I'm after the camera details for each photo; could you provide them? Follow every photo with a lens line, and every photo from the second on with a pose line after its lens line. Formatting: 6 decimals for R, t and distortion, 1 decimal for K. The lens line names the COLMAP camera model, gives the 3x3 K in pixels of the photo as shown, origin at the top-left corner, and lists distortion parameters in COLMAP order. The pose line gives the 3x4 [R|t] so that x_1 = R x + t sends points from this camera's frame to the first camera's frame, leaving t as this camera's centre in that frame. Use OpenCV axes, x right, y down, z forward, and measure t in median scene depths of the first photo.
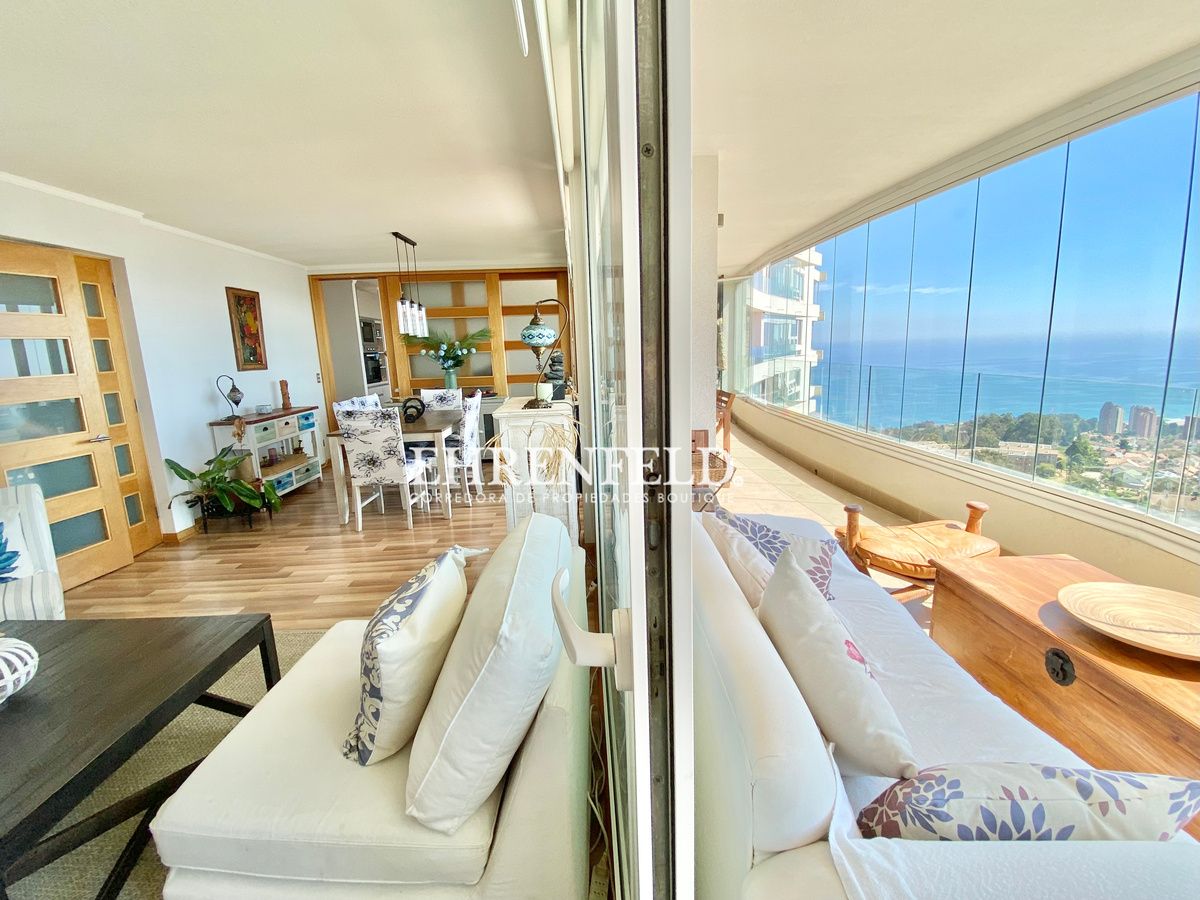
lens RADIAL K [[485.8, 0, 602.2], [0, 485.8, 448.6], [0, 0, 1]] dist [0.045825, -0.038343]
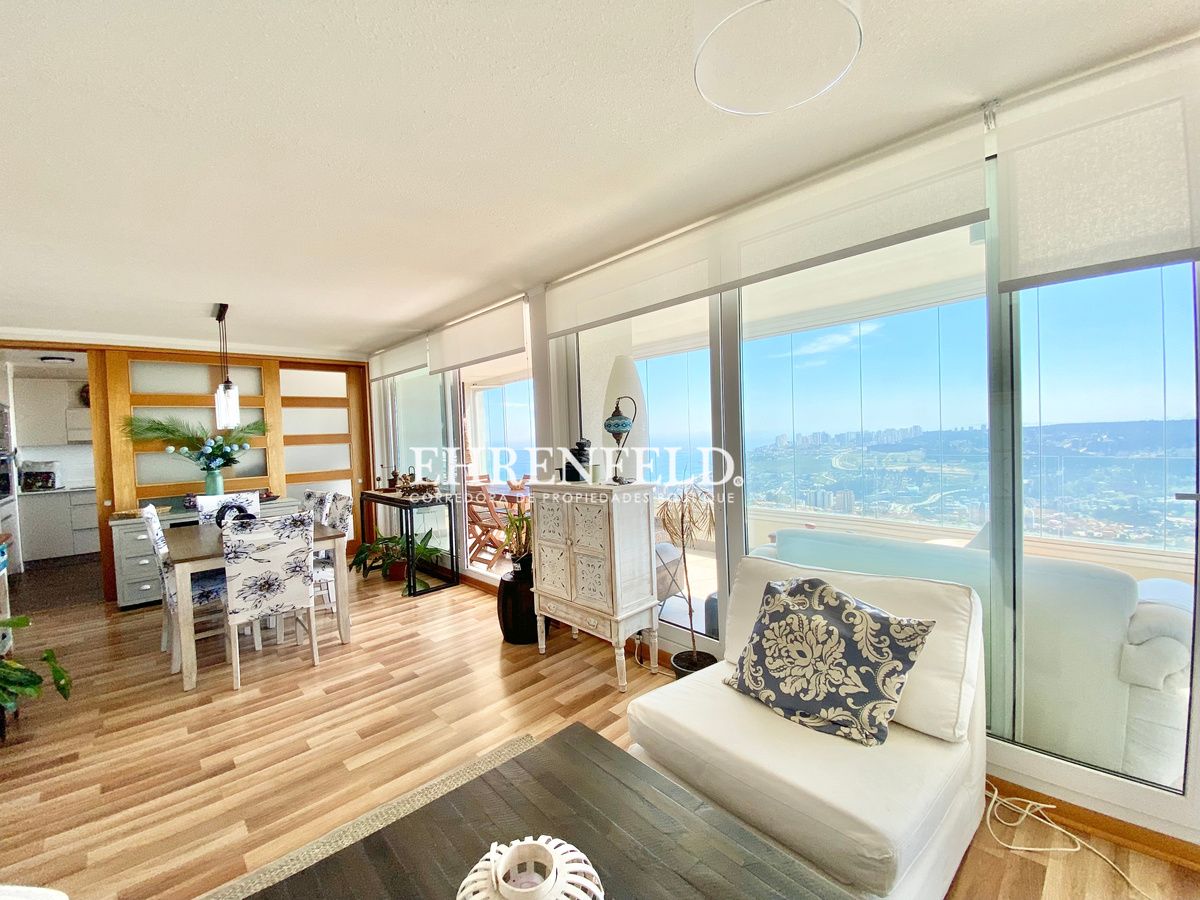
lens RADIAL K [[445.3, 0, 600.0], [0, 445.3, 450.0], [0, 0, 1]] dist [-0.000271, -0.008625]
pose [[0.782249, -0.019064, 0.622674, -0.486118], [0.136829, 0.980382, -0.141879, -0.011434], [-0.607754, 0.196185, 0.769511, 0.108496]]
